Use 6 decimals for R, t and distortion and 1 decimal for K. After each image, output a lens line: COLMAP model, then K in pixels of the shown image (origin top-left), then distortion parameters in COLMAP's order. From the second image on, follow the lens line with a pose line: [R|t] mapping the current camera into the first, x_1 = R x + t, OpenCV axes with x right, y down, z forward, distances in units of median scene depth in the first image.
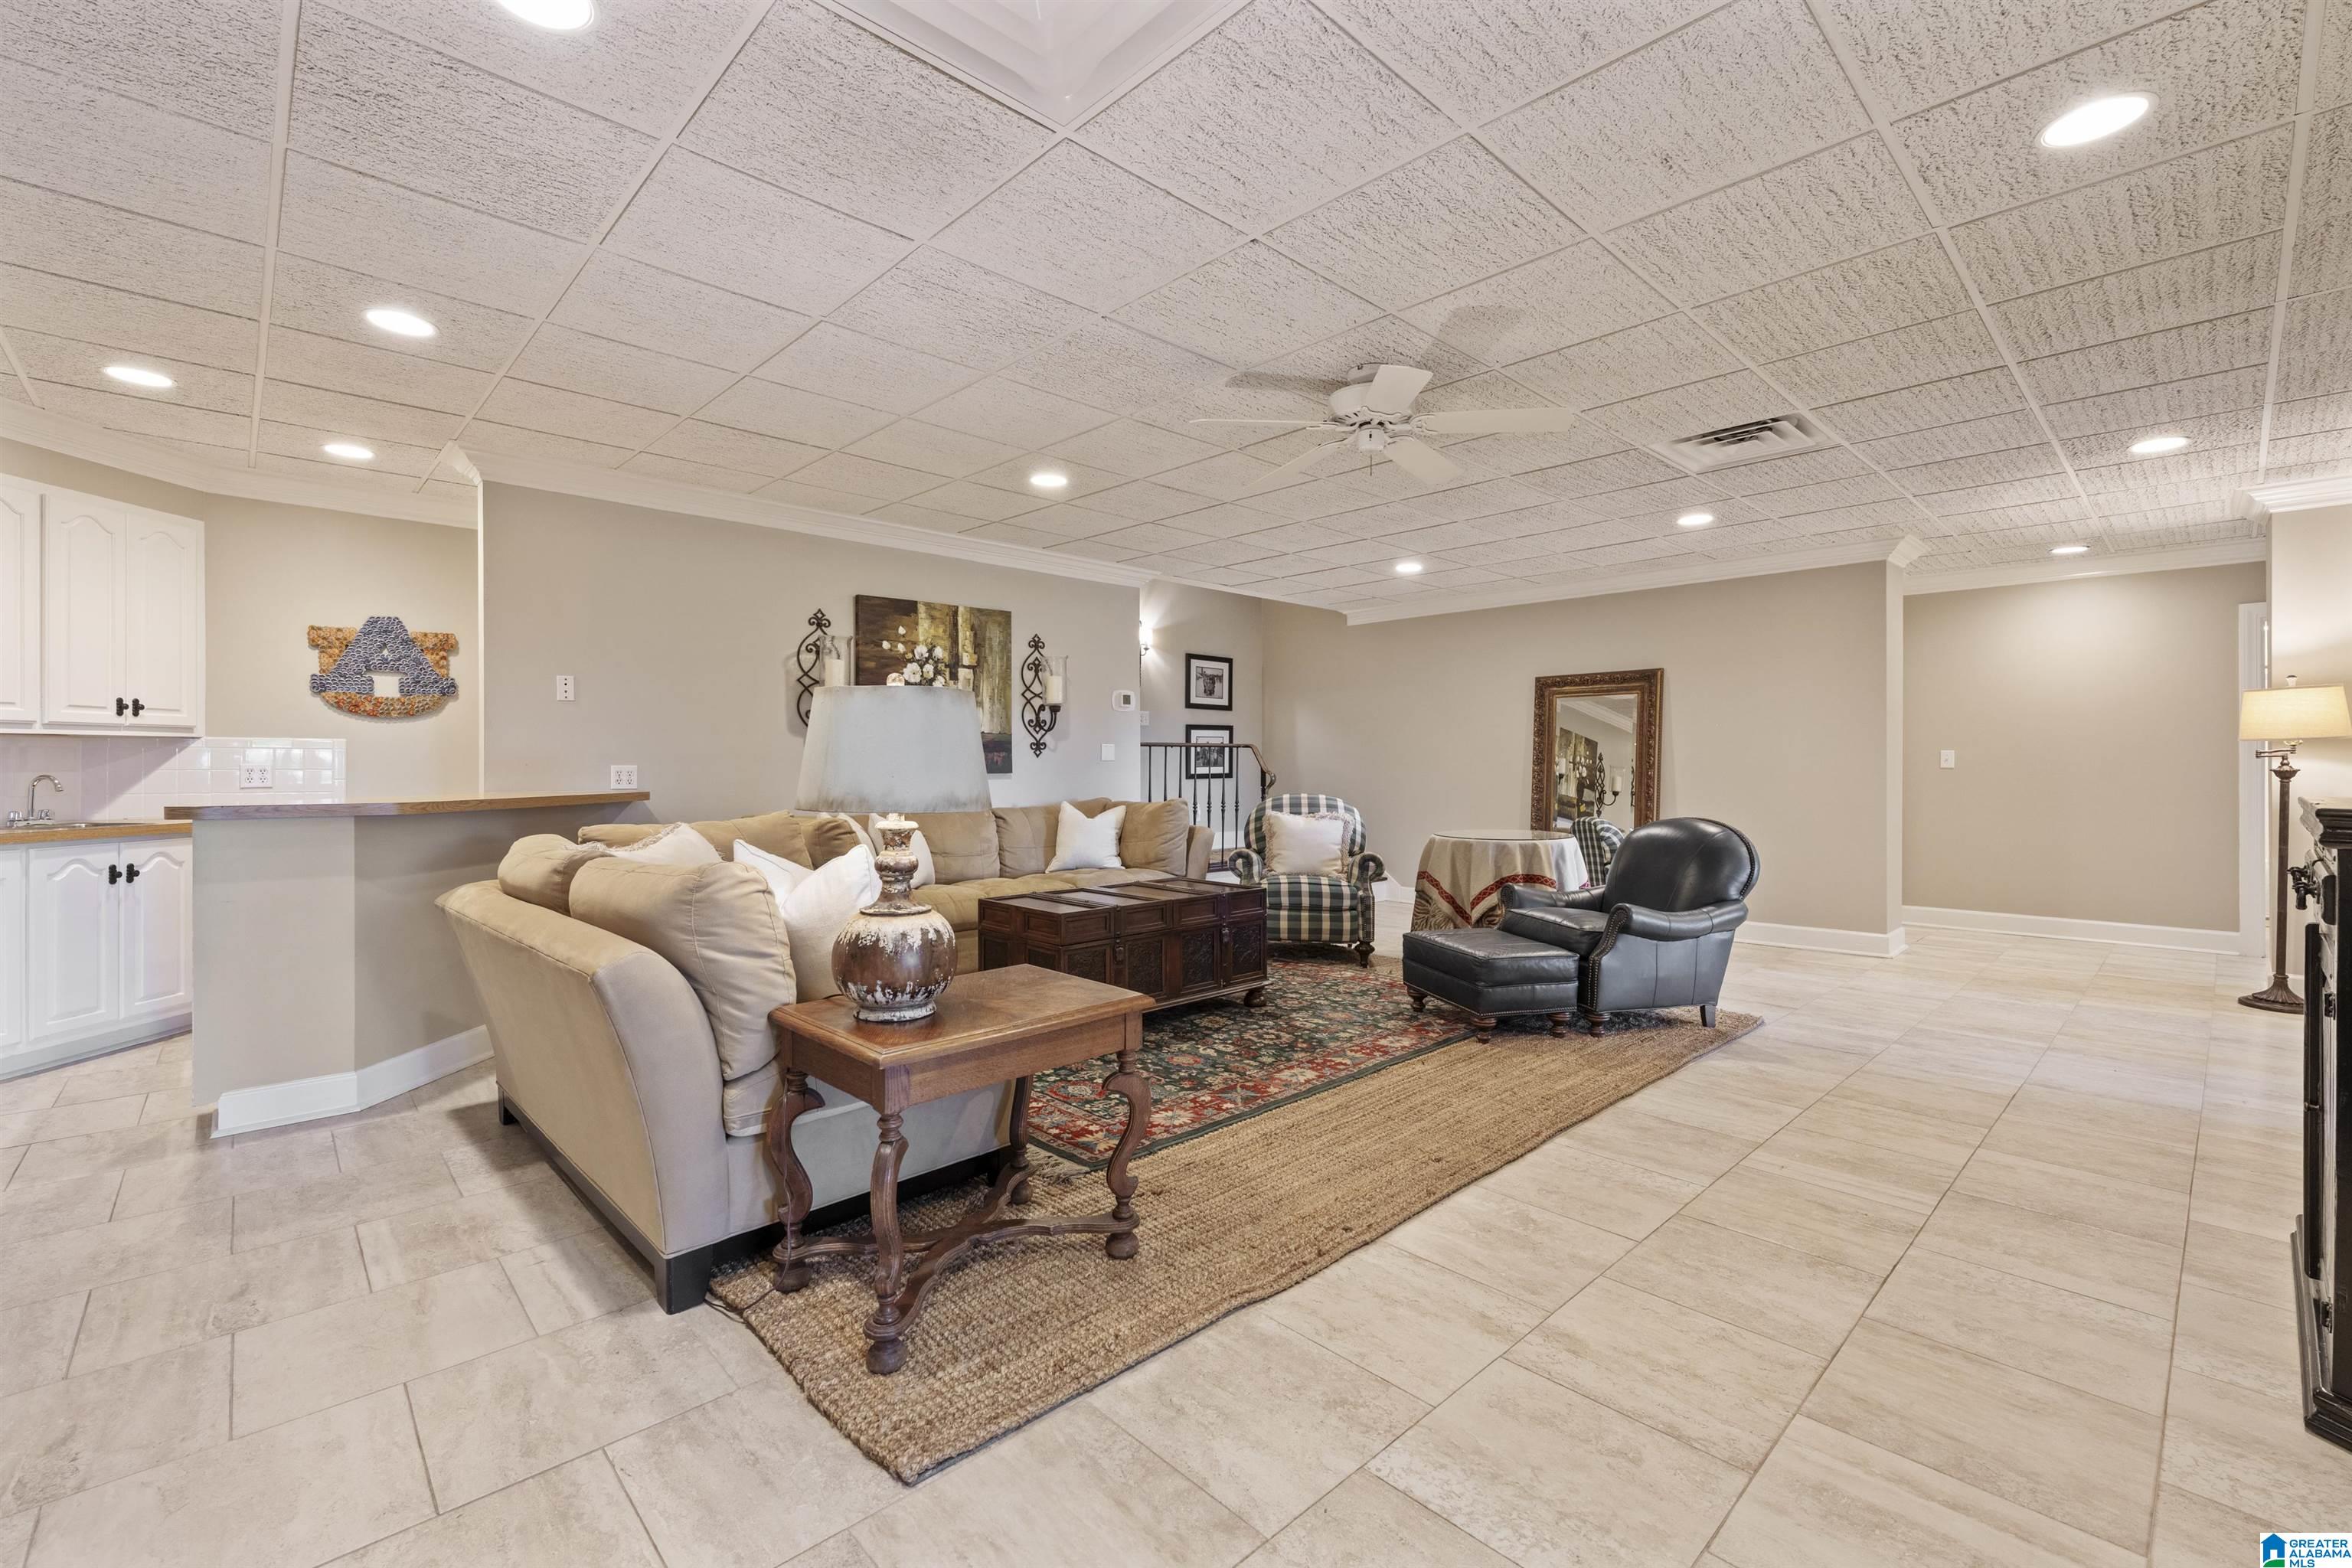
lens RADIAL K [[999.2, 0, 1172.2], [0, 999.2, 747.7], [0, 0, 1]] dist [0.001186, -0.000044]
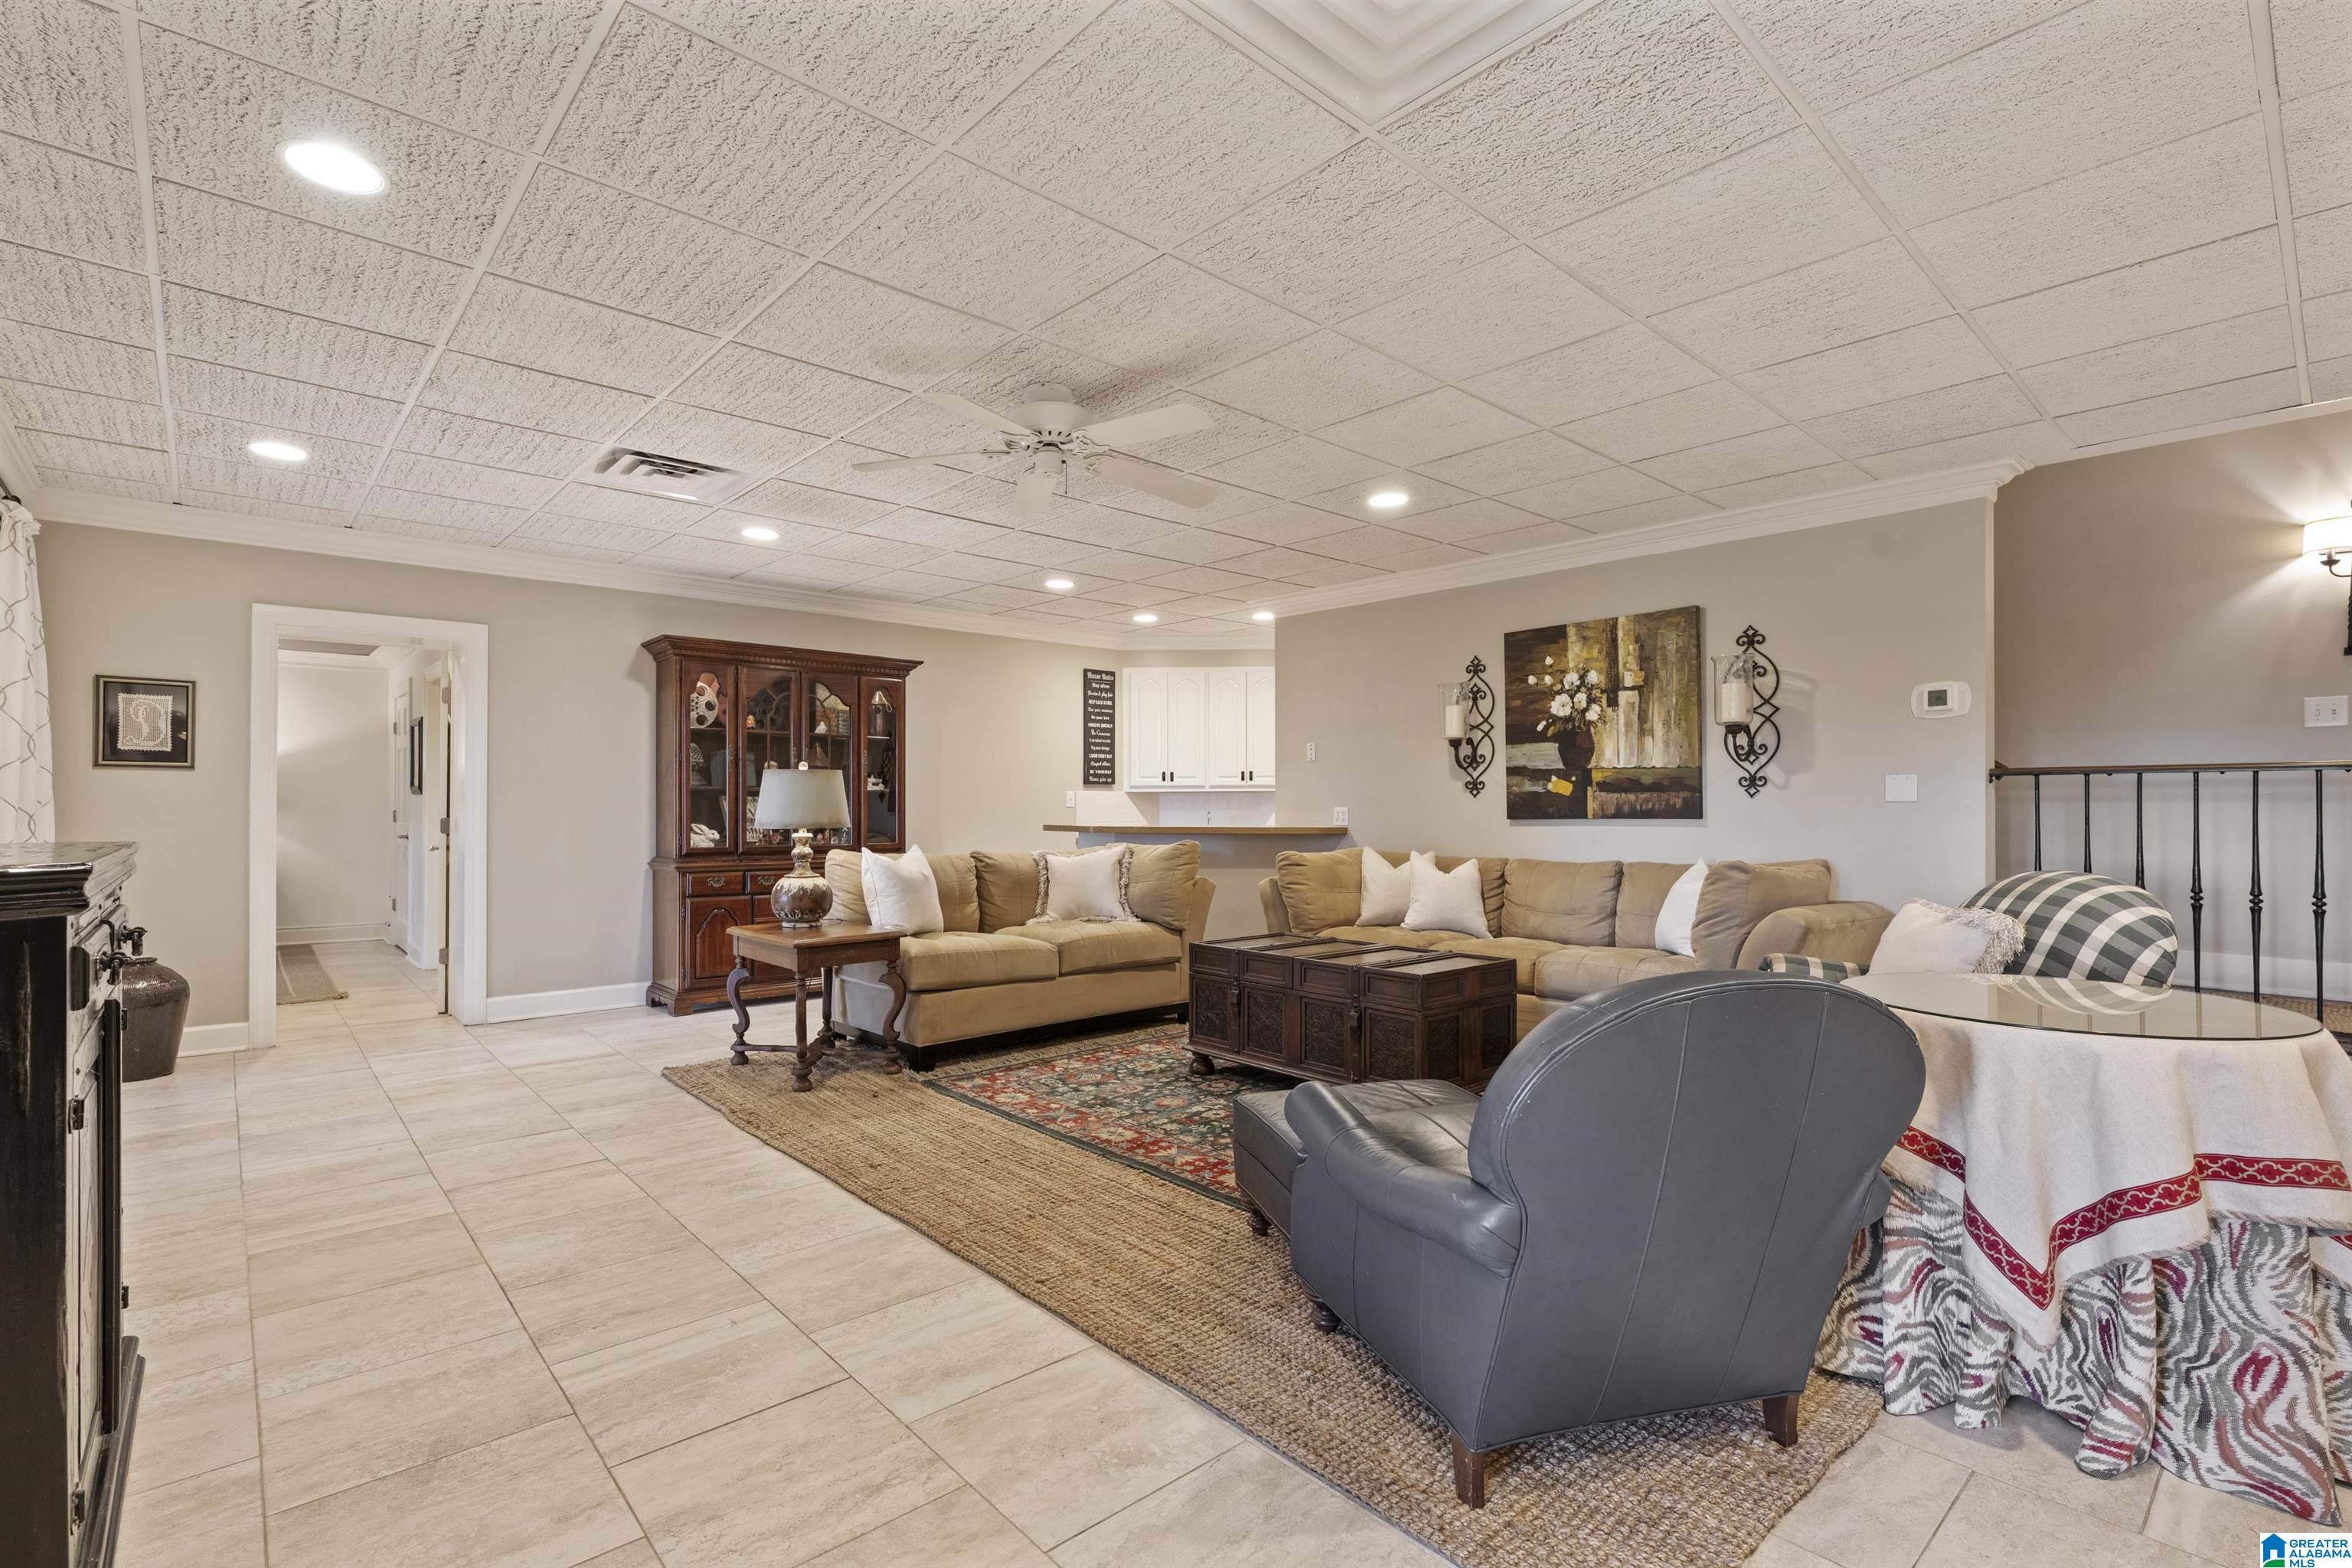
lens RADIAL K [[1071.6, 0, 1176.0], [0, 1071.6, 784.0], [0, 0, 1]] dist [-0.002669, 0.000292]
pose [[-0.021883, -0.020816, -0.999544, 1.116684], [0.014549, 0.999671, -0.021137, 0.017641], [0.999655, -0.015005, -0.021573, 1.057327]]
